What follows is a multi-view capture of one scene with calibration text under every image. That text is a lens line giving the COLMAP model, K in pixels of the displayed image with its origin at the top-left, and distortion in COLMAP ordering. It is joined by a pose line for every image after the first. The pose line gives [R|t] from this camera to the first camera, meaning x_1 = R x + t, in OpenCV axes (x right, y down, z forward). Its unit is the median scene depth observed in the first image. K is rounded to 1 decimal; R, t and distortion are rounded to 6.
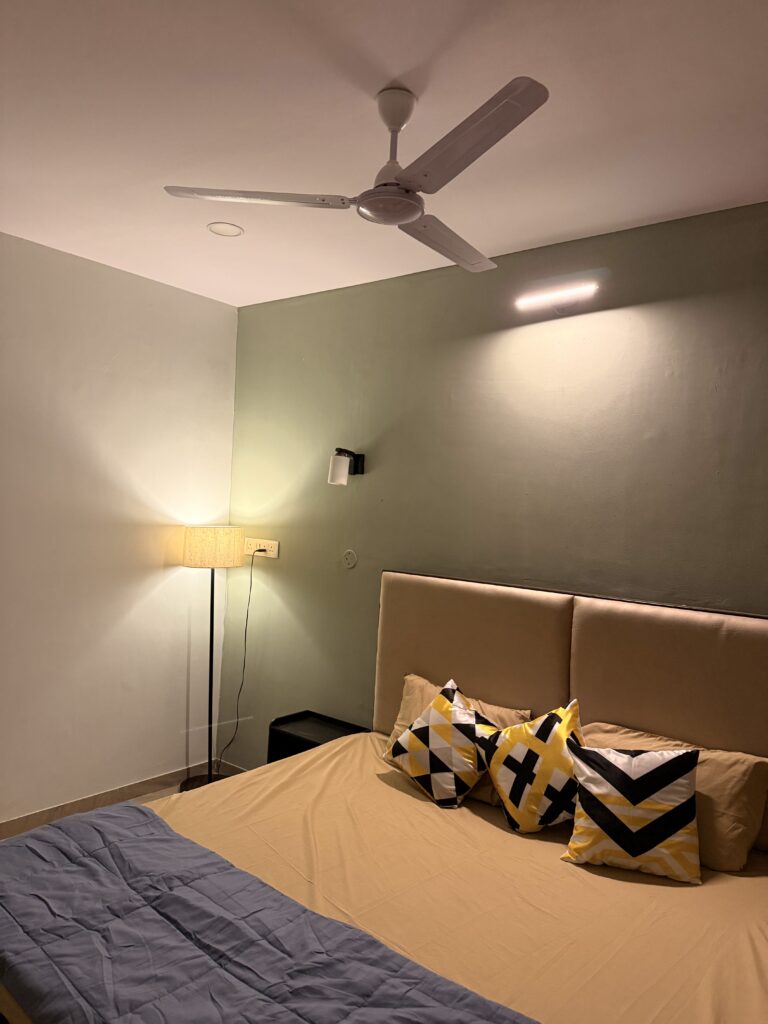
lens RADIAL K [[741.2, 0, 385.0], [0, 741.2, 494.7], [0, 0, 1]] dist [0.004350, -0.005320]
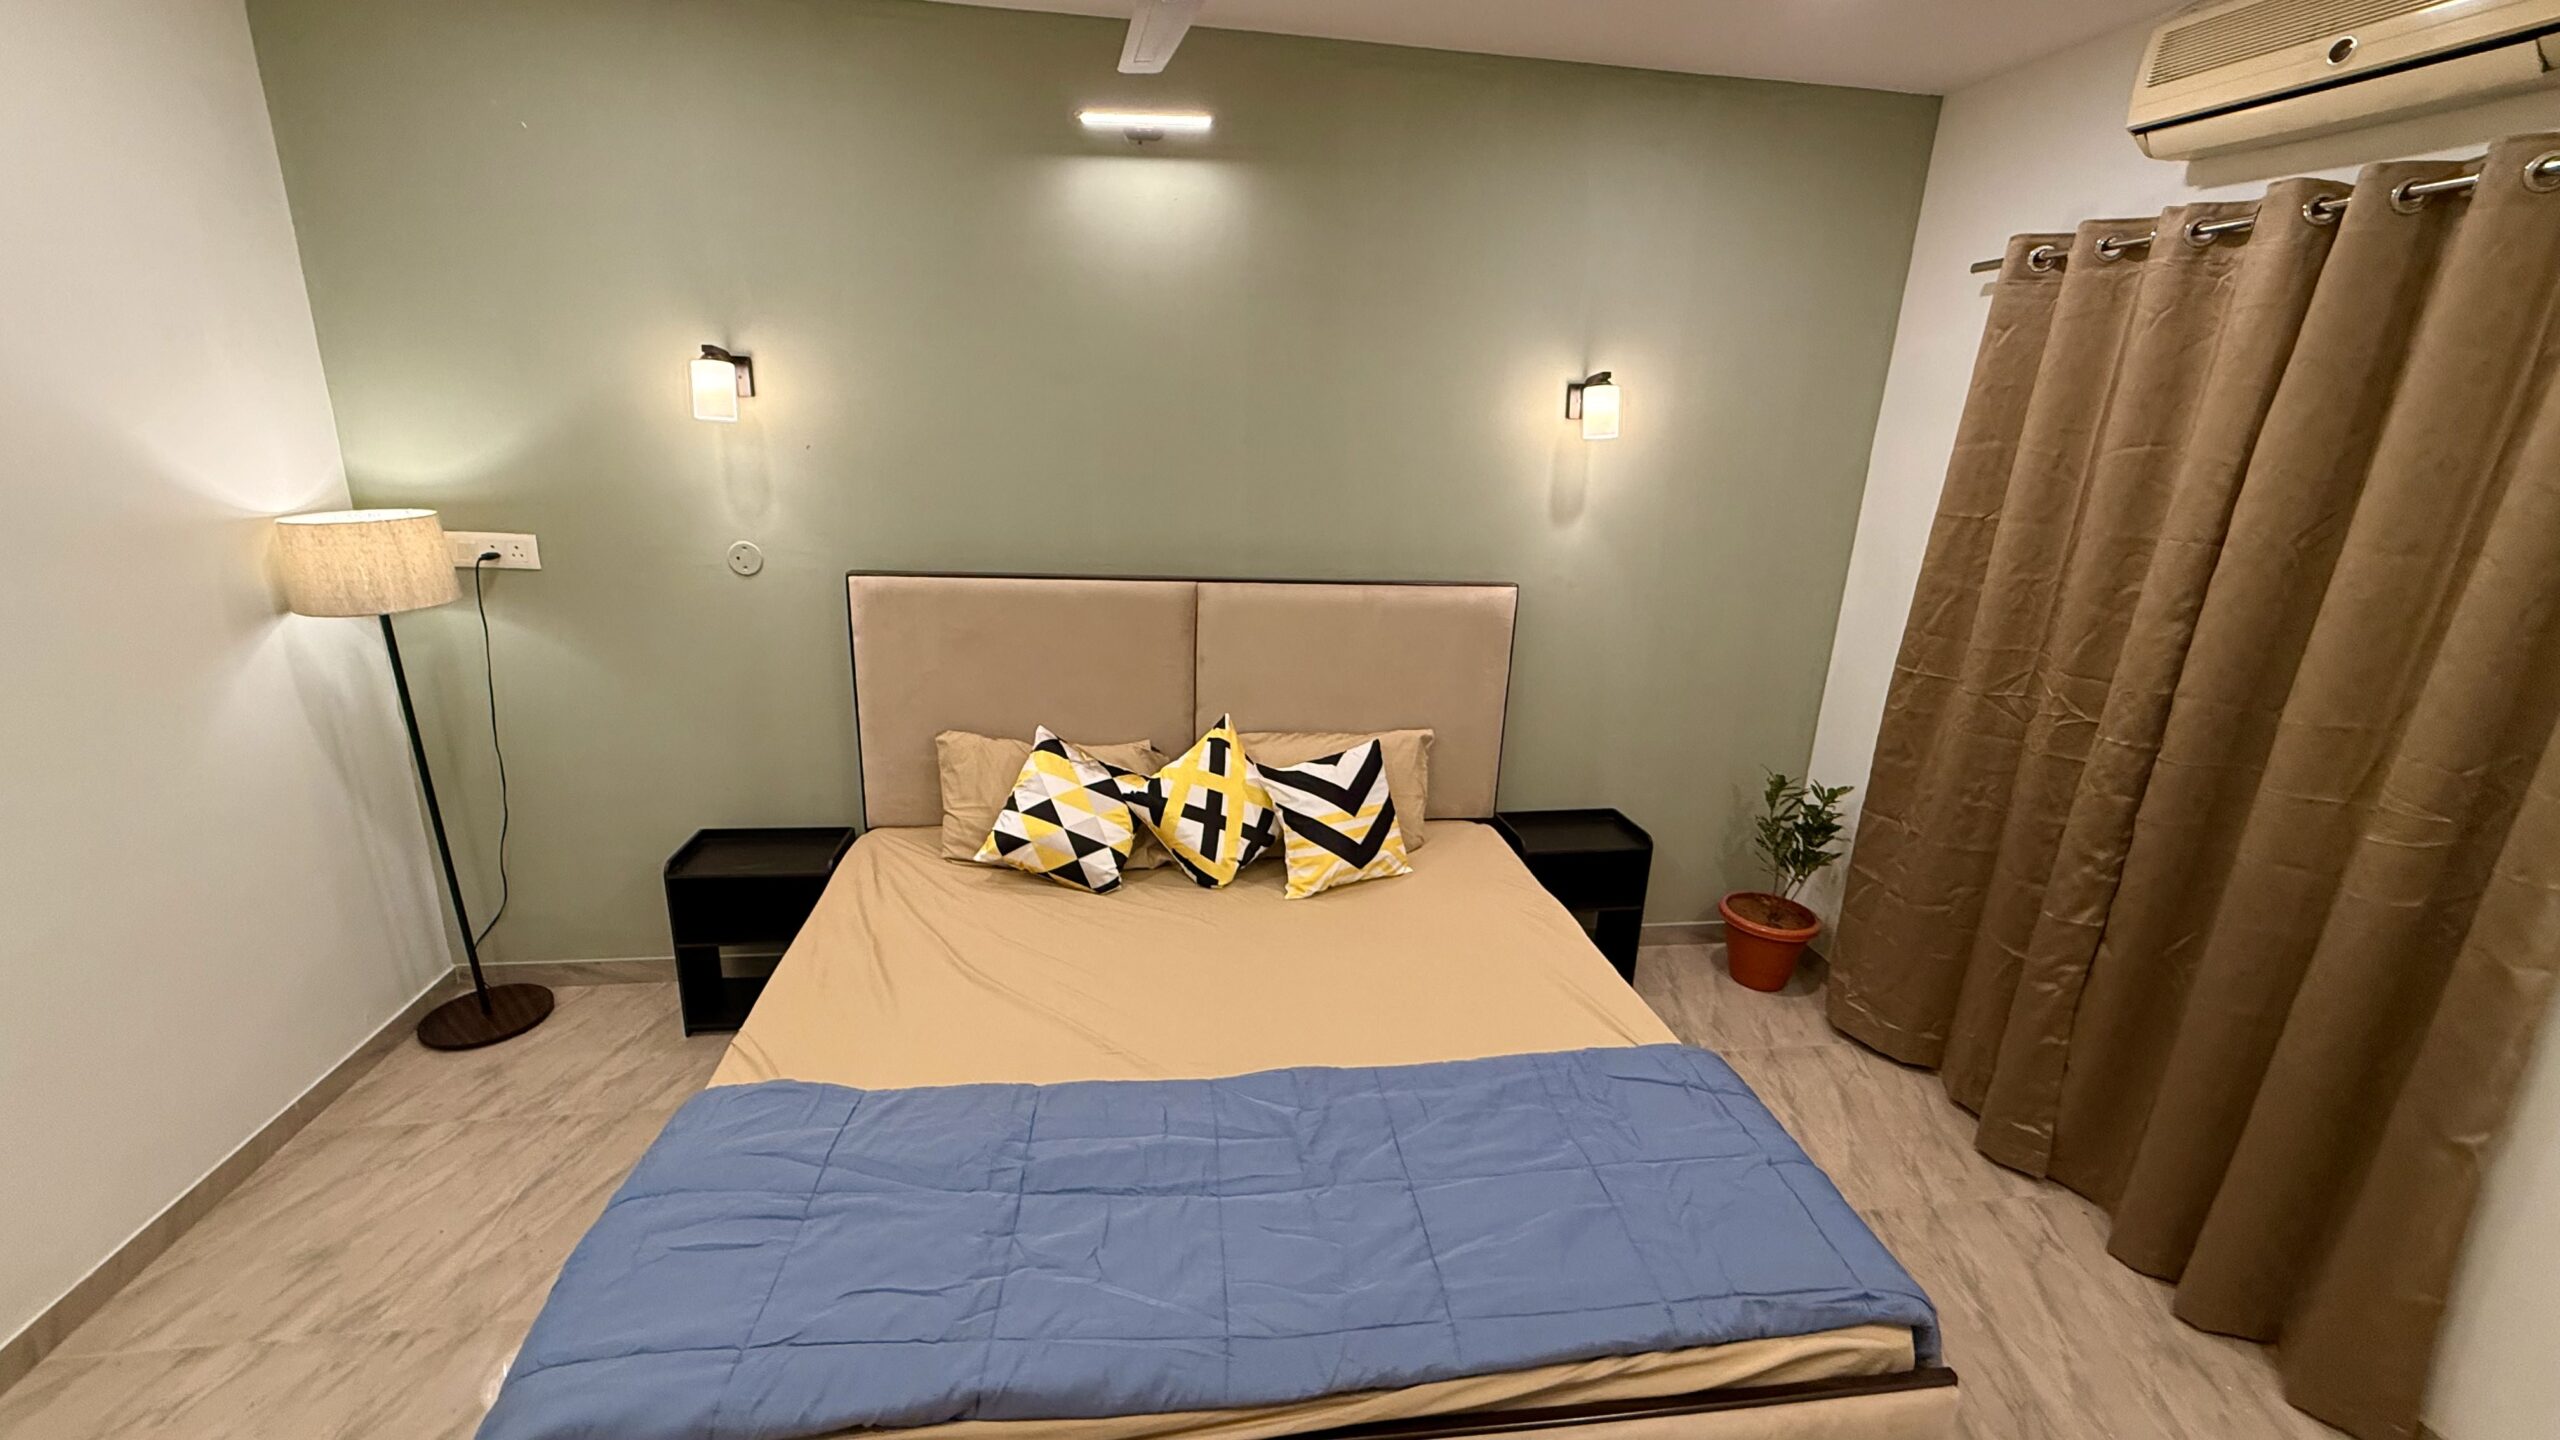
lens RADIAL K [[1012.9, 0, 1276.0], [0, 1012.9, 721.6], [0, 0, 1]] dist [-0.000039, 0.000150]
pose [[0.688444, -0.236598, 0.685613, -0.476725], [-0.006273, 0.943319, 0.331828, -0.081994], [-0.725262, -0.232747, 0.647938, 0.270932]]
